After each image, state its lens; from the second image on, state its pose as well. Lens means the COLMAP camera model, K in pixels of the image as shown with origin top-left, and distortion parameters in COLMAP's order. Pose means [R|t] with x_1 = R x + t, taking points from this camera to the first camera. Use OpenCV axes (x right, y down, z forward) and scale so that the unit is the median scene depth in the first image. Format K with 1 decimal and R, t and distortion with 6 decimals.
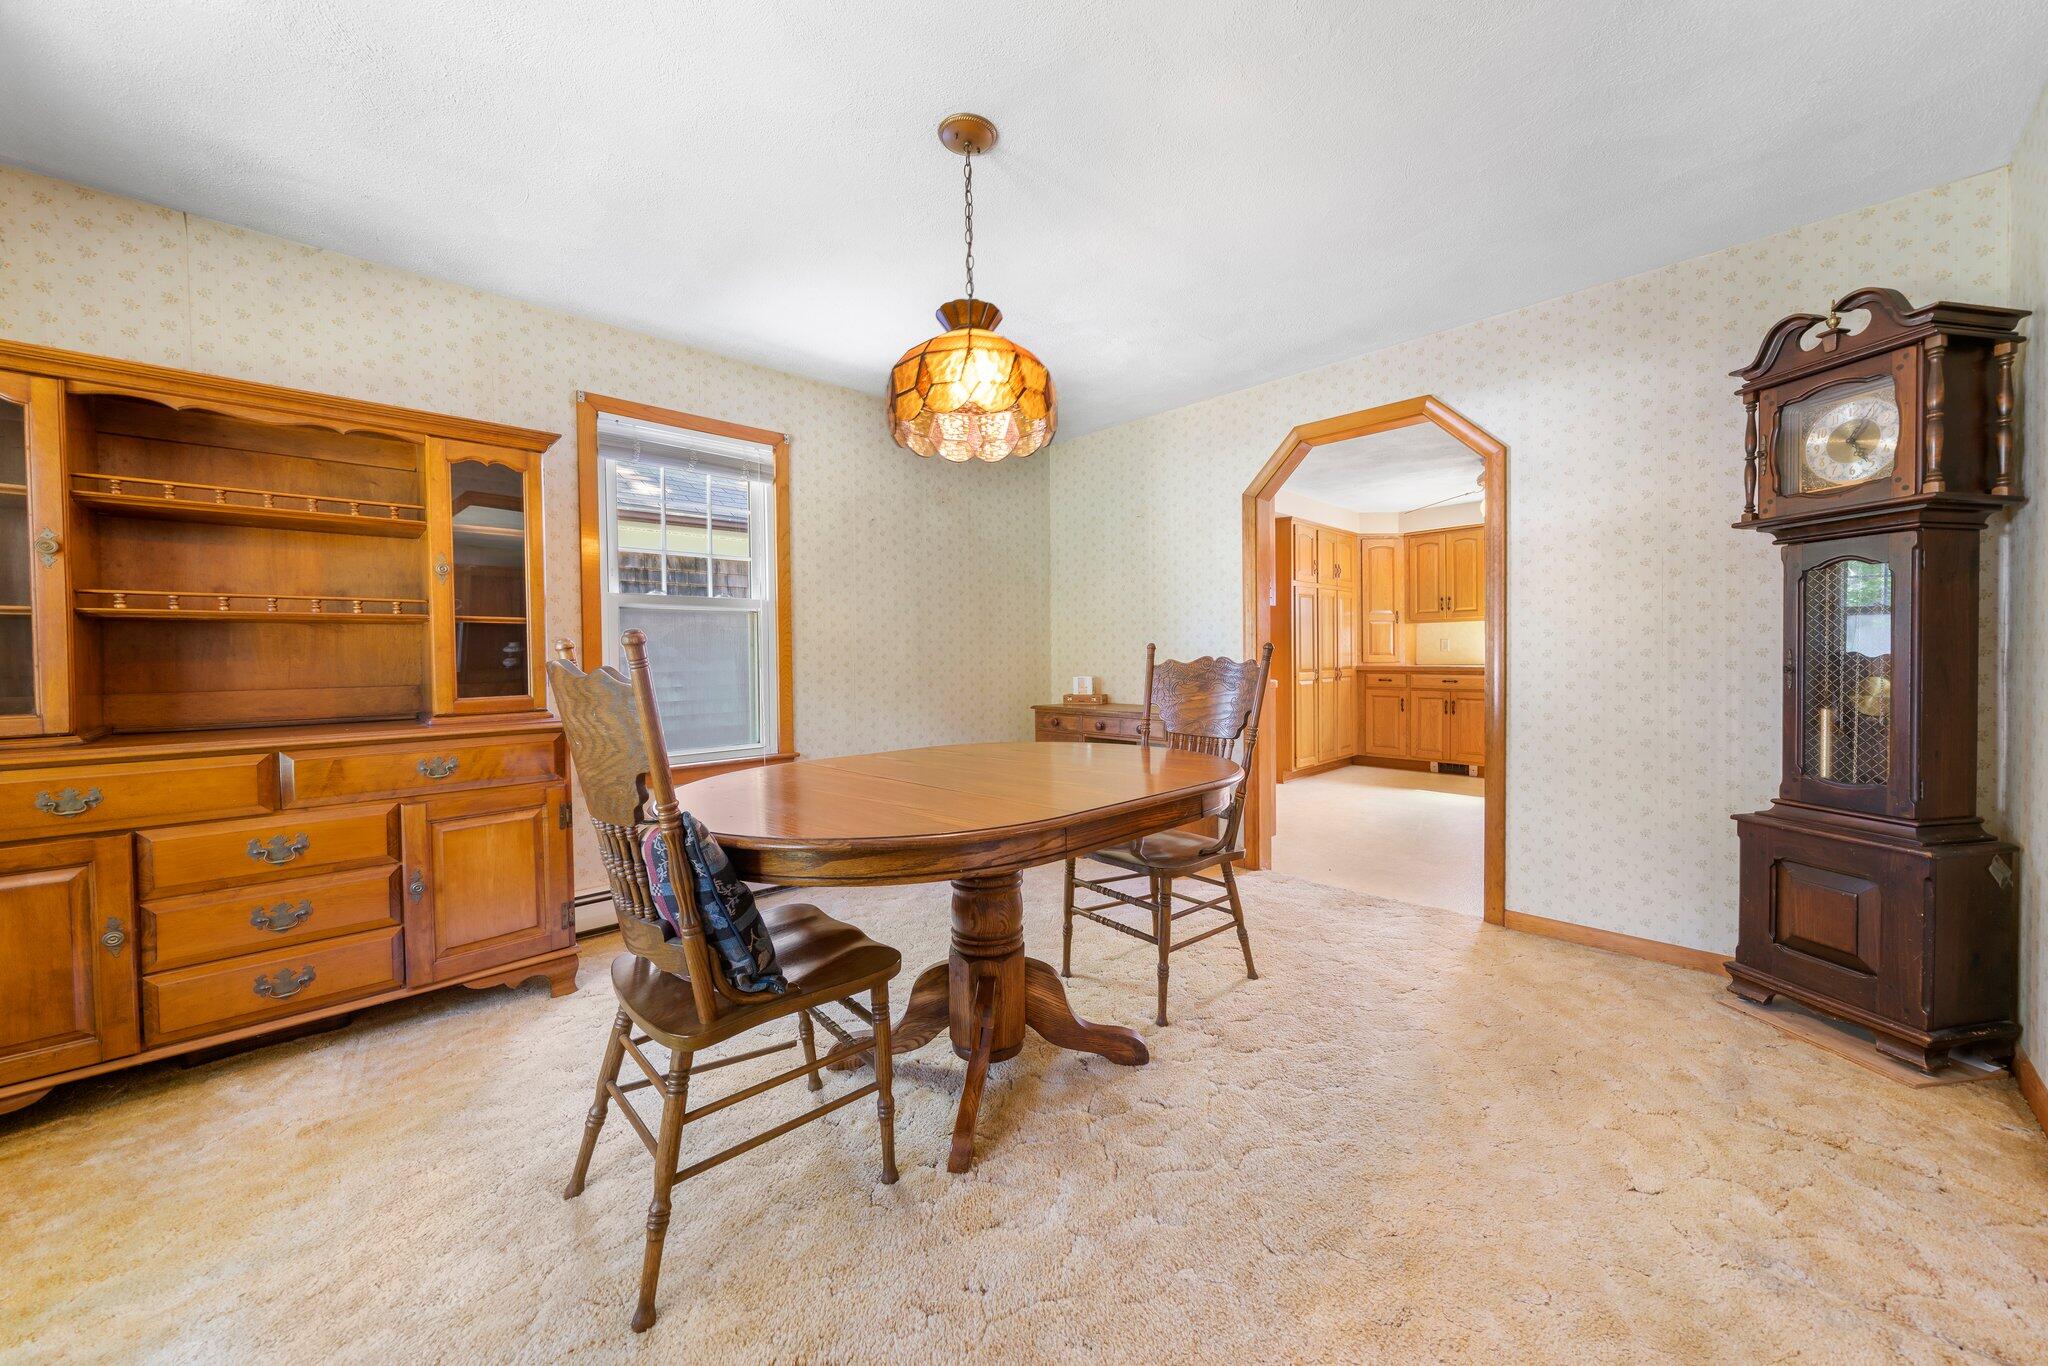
lens RADIAL K [[725.0, 0, 1039.3], [0, 725.0, 669.2], [0, 0, 1]] dist [-0.005340, 0.000475]
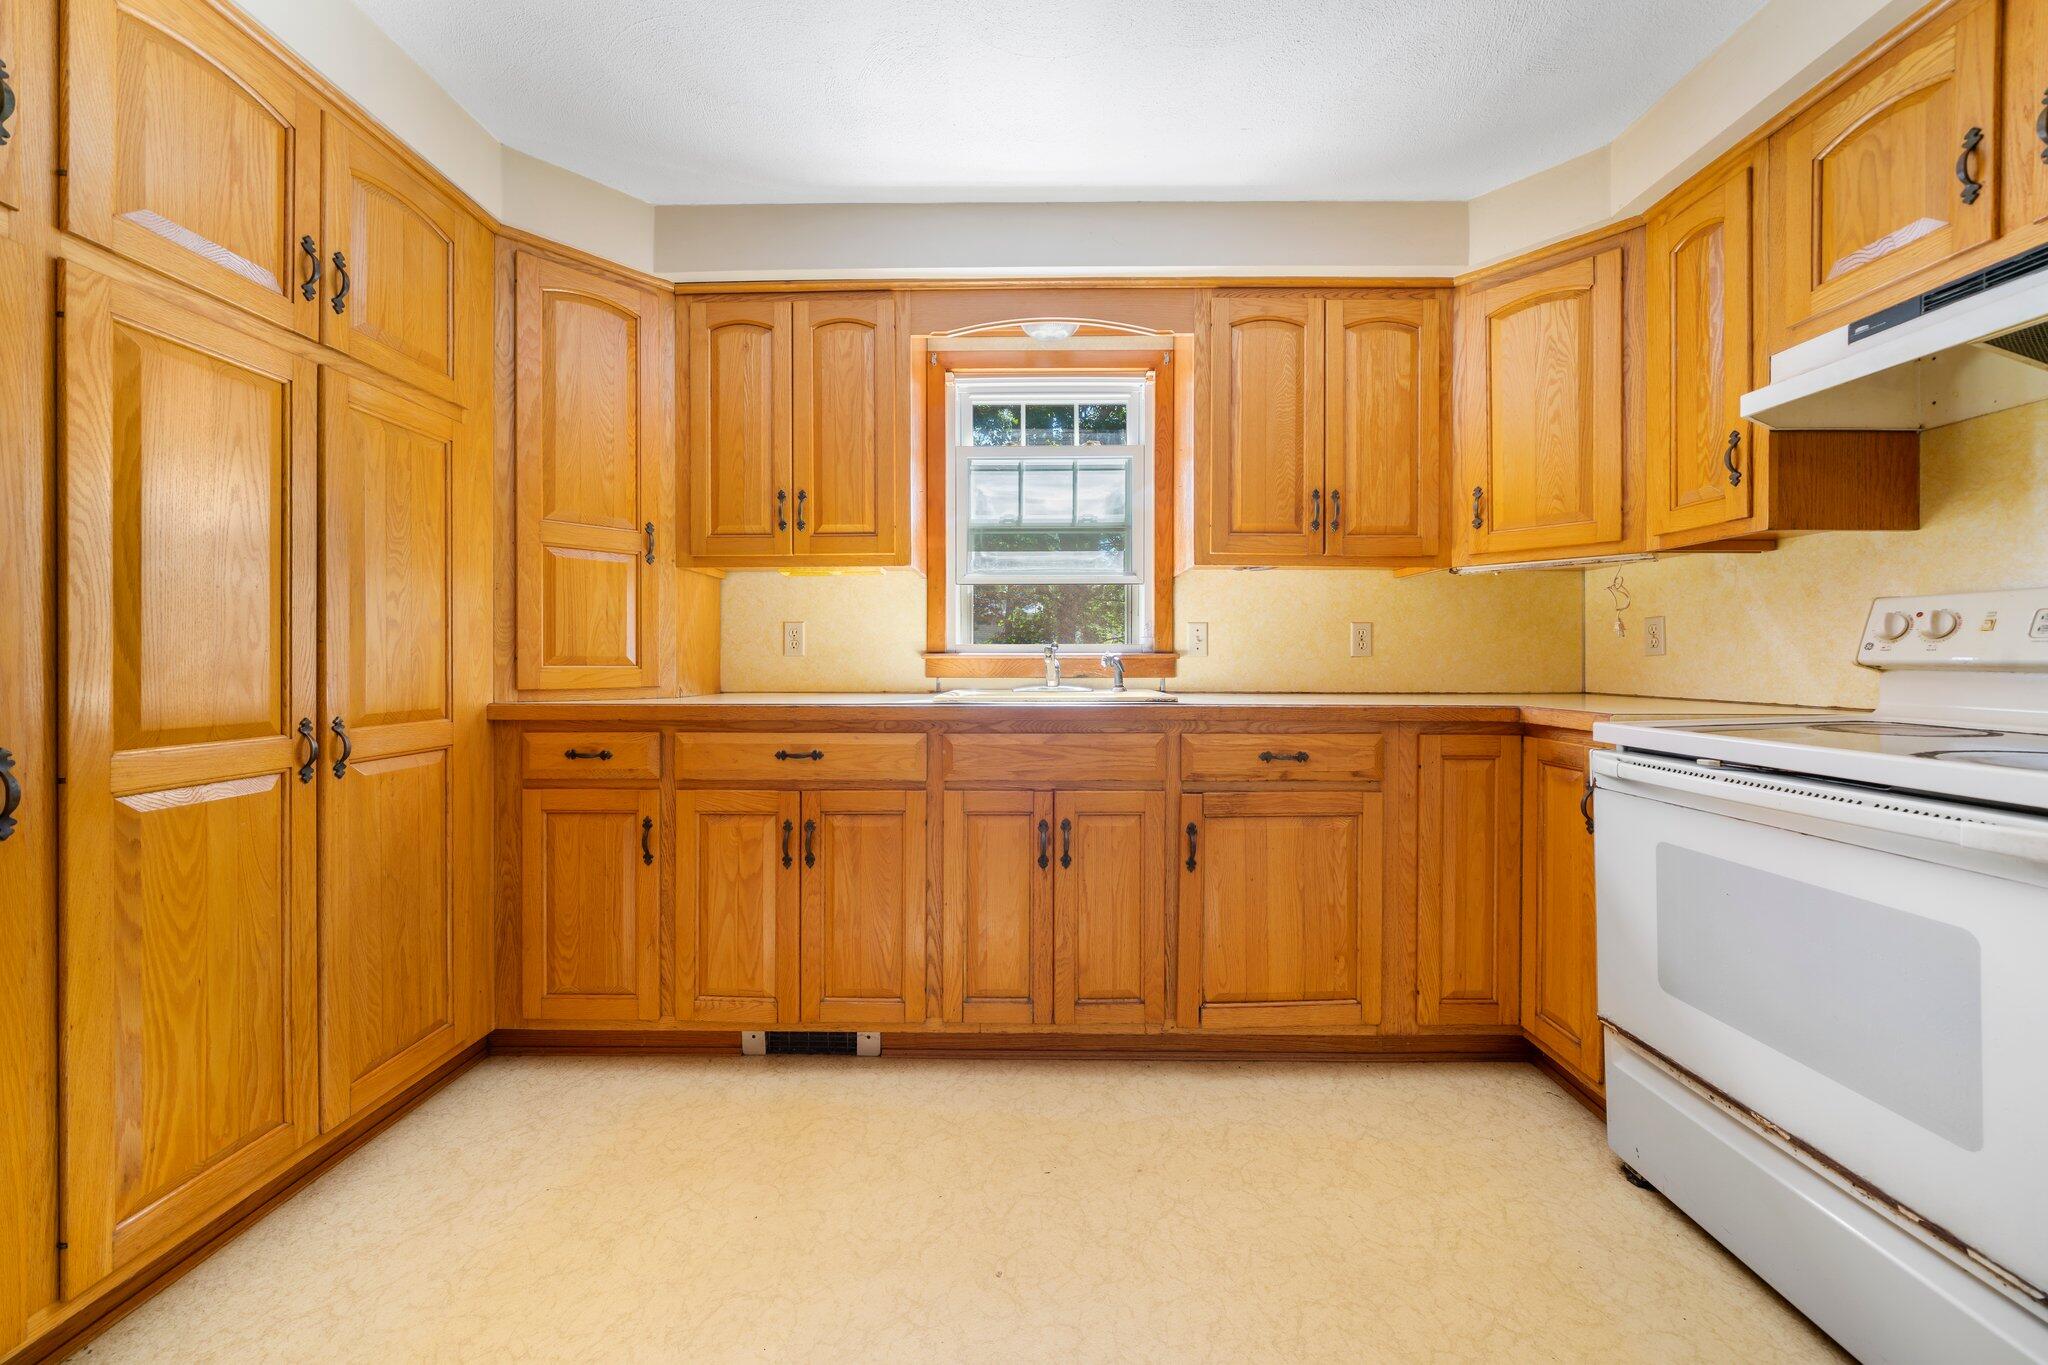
lens RADIAL K [[725.0, 0, 1024.5], [0, 725.0, 660.5], [0, 0, 1]] dist [-0.005340, 0.000475]
pose [[0.710523, 0.014167, 0.703531, 0.405963], [0.007886, 0.999574, -0.028092, -0.012256], [-0.703630, 0.025508, 0.710109, 0.693521]]
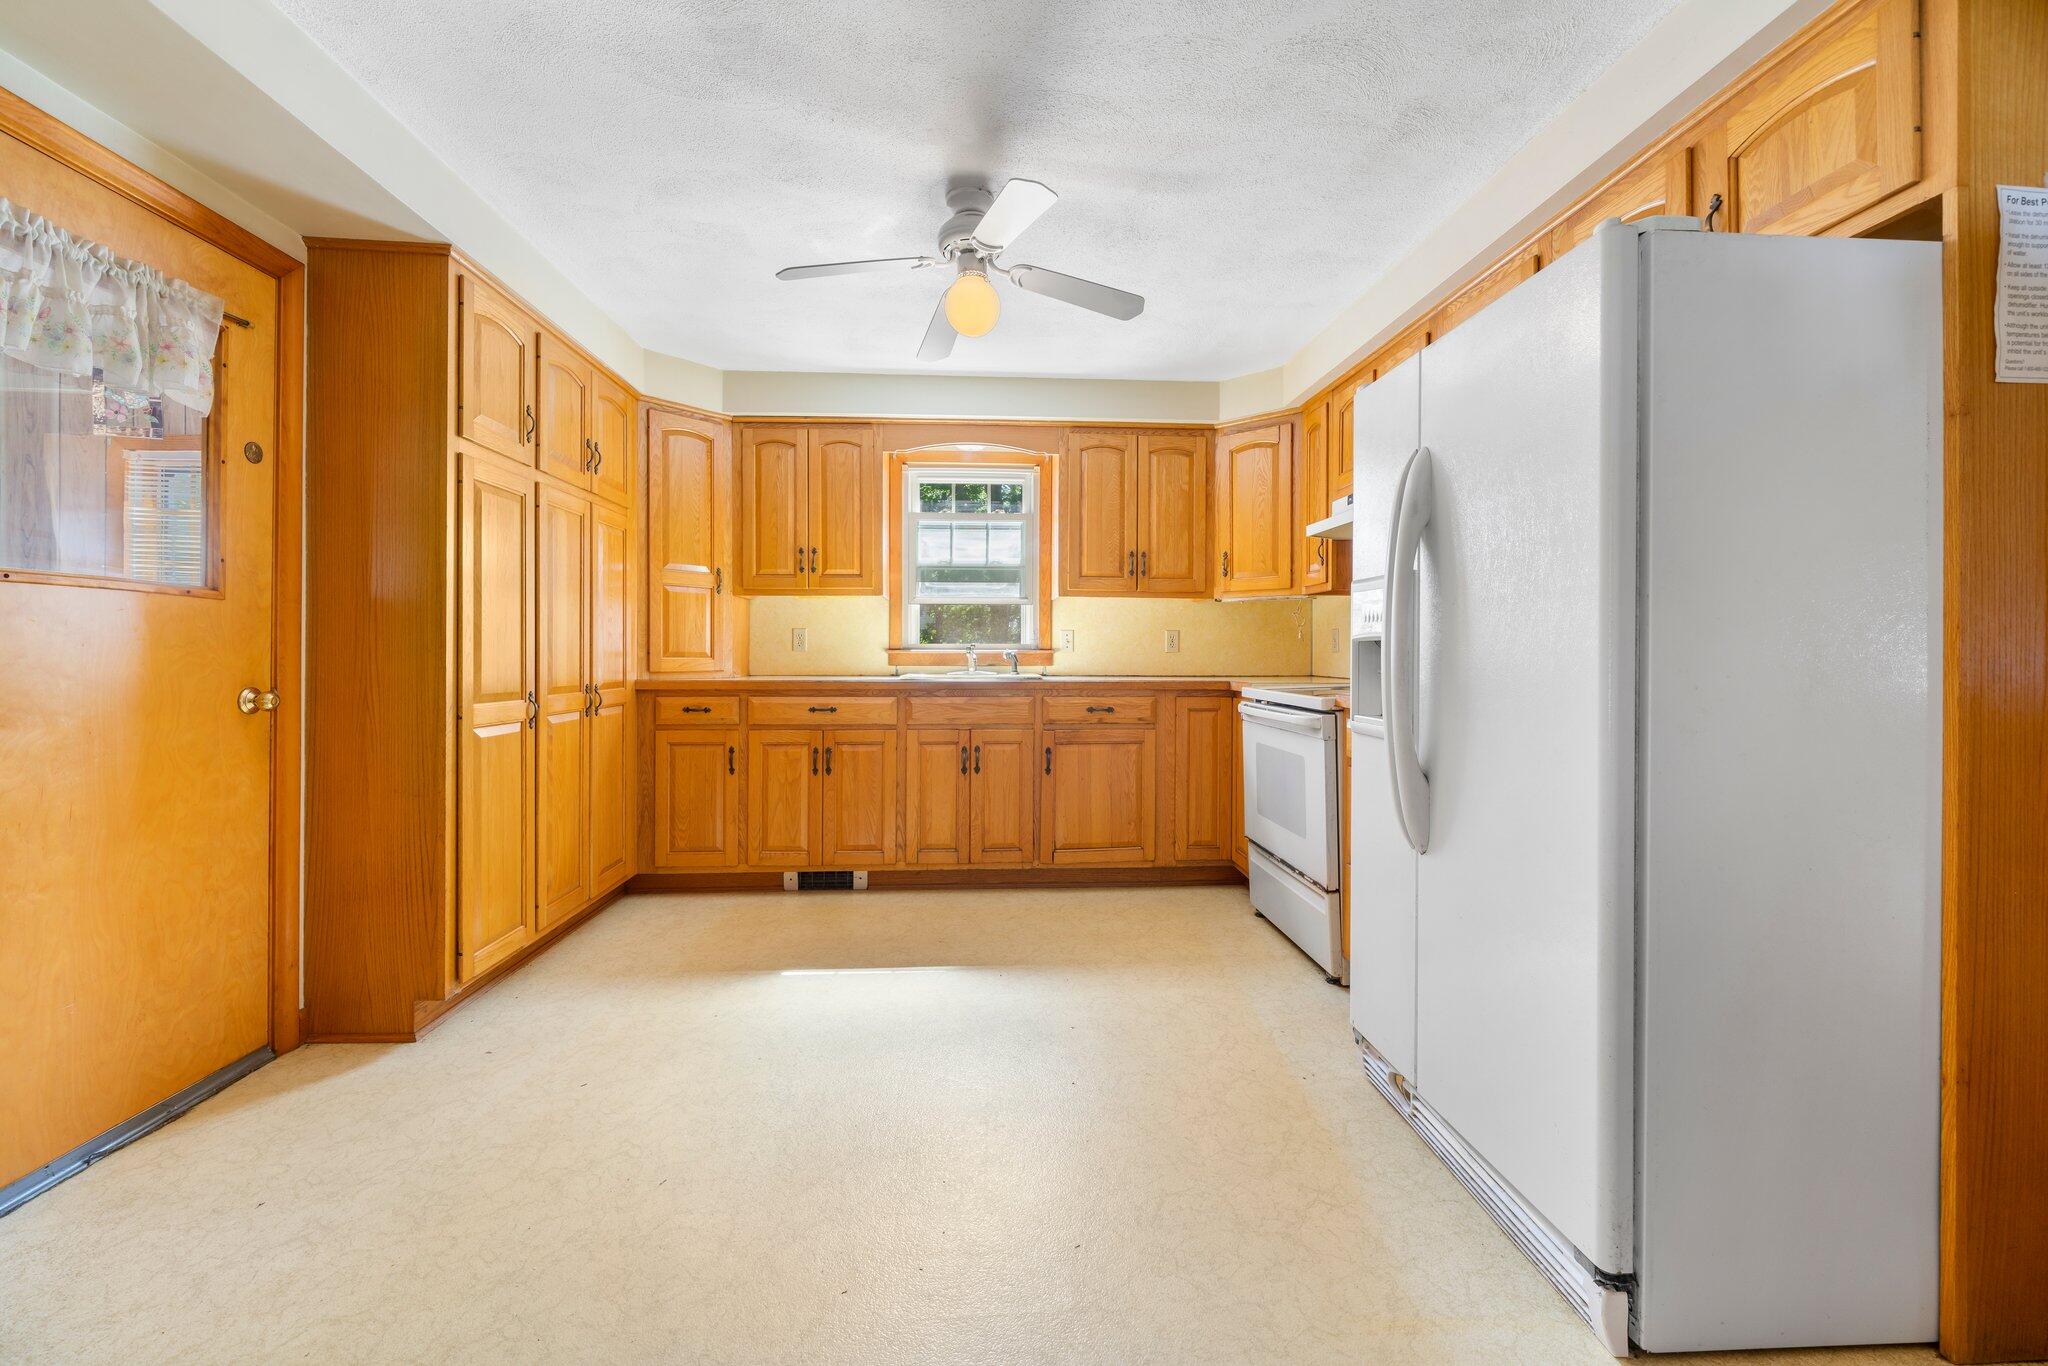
lens RADIAL K [[826.6, 0, 1017.5], [0, 826.6, 650.3], [0, 0, 1]] dist [0.002681, -0.000117]
pose [[0.655822, 0.016976, 0.754724, 0.209661], [0.007739, 0.999543, -0.029207, -0.006646], [-0.754876, 0.024996, 0.655391, 0.493671]]
